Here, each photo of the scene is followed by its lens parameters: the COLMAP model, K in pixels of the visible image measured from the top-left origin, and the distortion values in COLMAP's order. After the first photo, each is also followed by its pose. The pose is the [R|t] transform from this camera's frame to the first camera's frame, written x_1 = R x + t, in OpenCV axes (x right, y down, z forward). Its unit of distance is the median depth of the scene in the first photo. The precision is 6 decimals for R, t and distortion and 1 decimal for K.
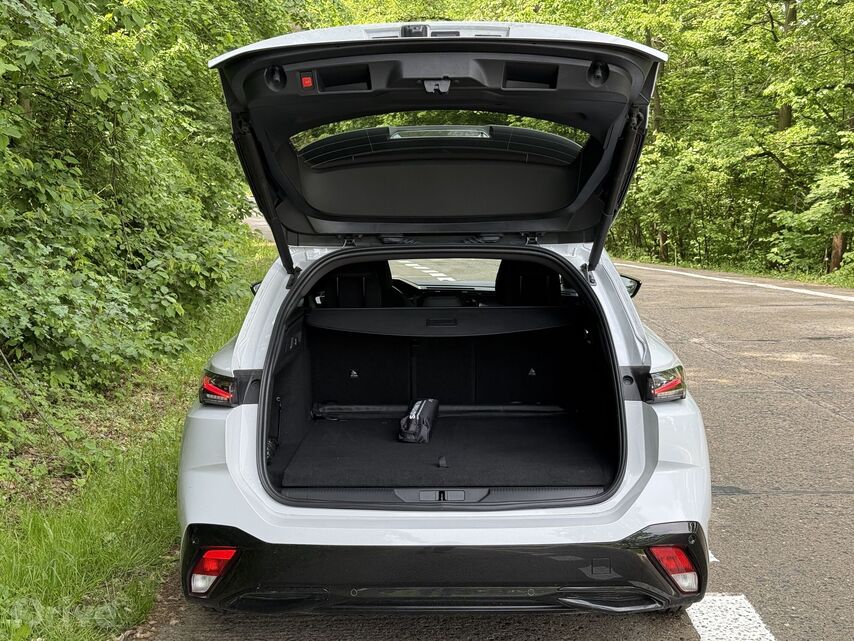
lens RADIAL K [[1183.4, 0, 425.3], [0, 1183.4, 320.5], [0, 0, 1]] dist [0.159618, 0.000000]
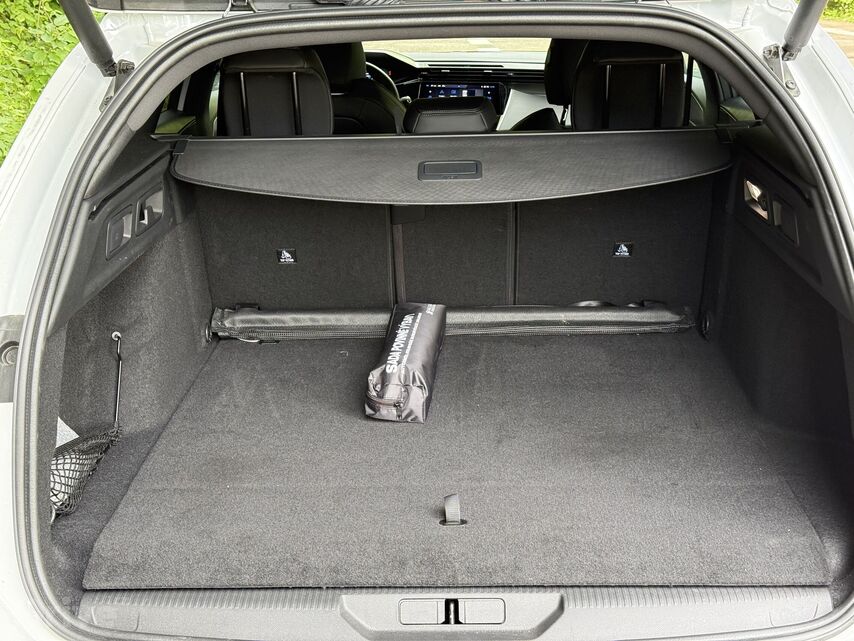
lens RADIAL K [[1183.4, 0, 433.2], [0, 1183.4, 317.2], [0, 0, 1]] dist [0.159618, 0.000000]
pose [[0.999926, -0.010303, -0.006409, 0.008897], [0.011398, 0.978727, 0.204850, -0.036988], [0.004162, -0.204908, 0.978772, 0.474607]]
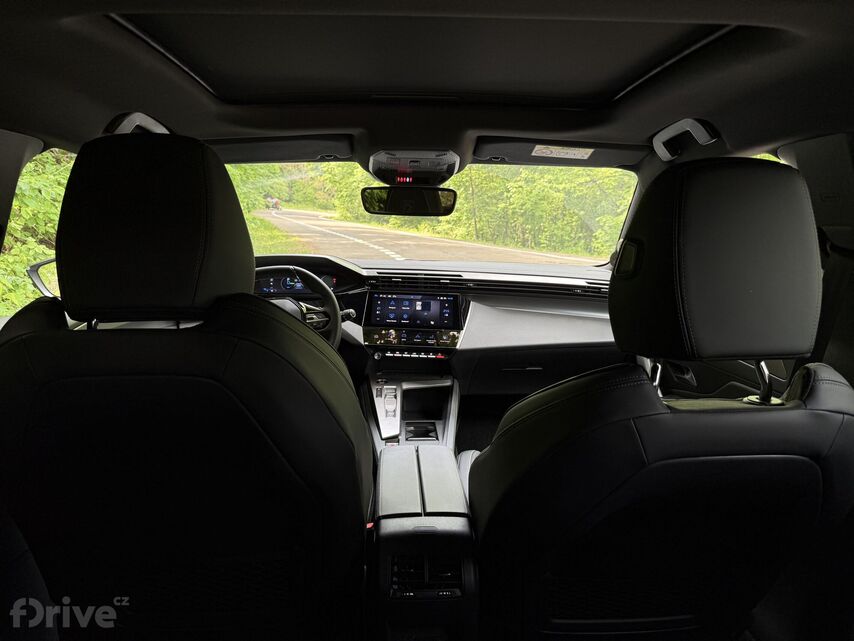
lens RADIAL K [[607.2, 0, 425.3], [0, 607.2, 322.2], [0, 0, 1]] dist [0.041756, -0.006211]
pose [[0.997573, 0.002901, 0.069564, 0.005217], [-0.007978, 0.997313, 0.072823, -0.035963], [-0.069166, -0.073201, 0.994916, 0.991863]]
